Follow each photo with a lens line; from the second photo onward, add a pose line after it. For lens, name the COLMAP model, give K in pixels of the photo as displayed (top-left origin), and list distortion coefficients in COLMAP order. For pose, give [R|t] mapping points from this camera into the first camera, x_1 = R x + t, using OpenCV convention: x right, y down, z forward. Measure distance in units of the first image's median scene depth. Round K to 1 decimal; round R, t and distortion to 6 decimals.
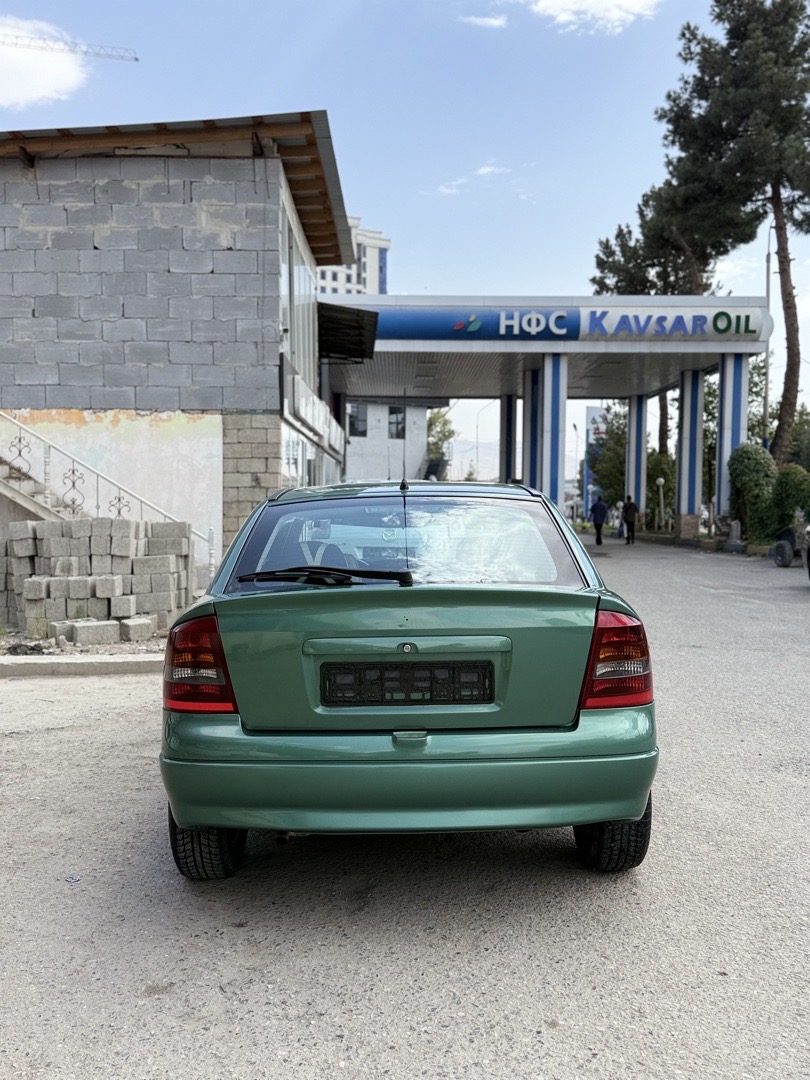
lens RADIAL K [[986.8, 0, 405.1], [0, 986.8, 545.4], [0, 0, 1]] dist [0.150652, -0.339356]
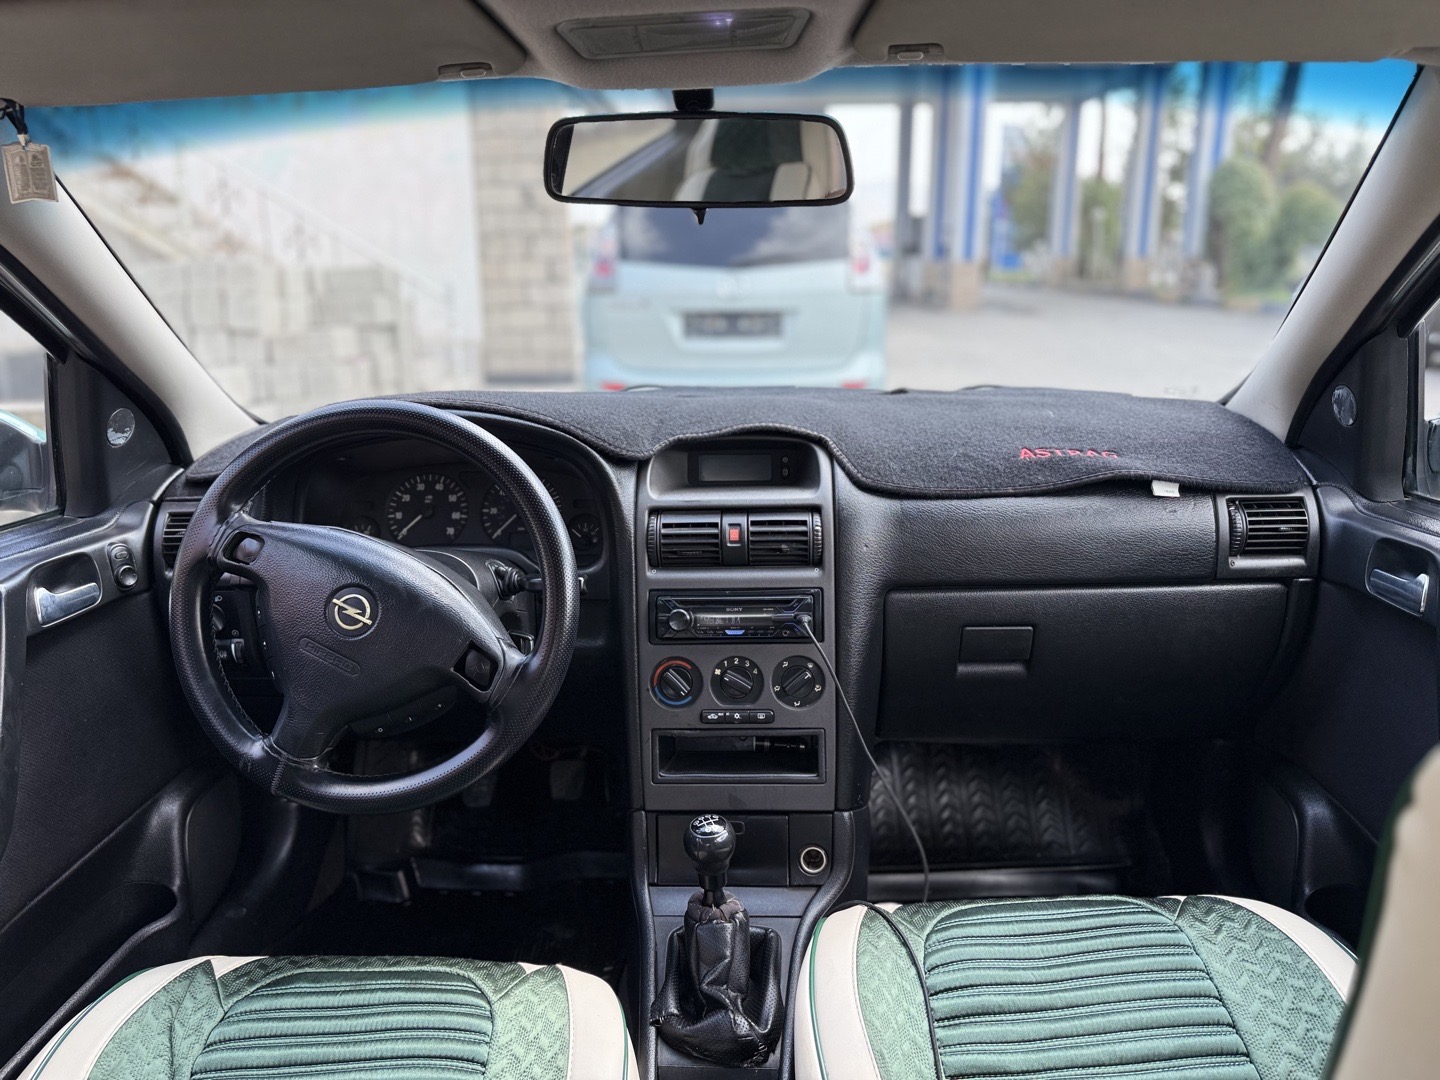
lens RADIAL K [[1021.3, 0, 722.5], [0, 1021.3, 514.0], [0, 0, 1]] dist [0.078446, -0.097141]
pose [[0.998681, -0.001518, -0.051321, 0.001834], [0.011745, 0.979812, 0.199578, -0.000115], [0.049982, -0.199918, 0.978537, 0.191587]]
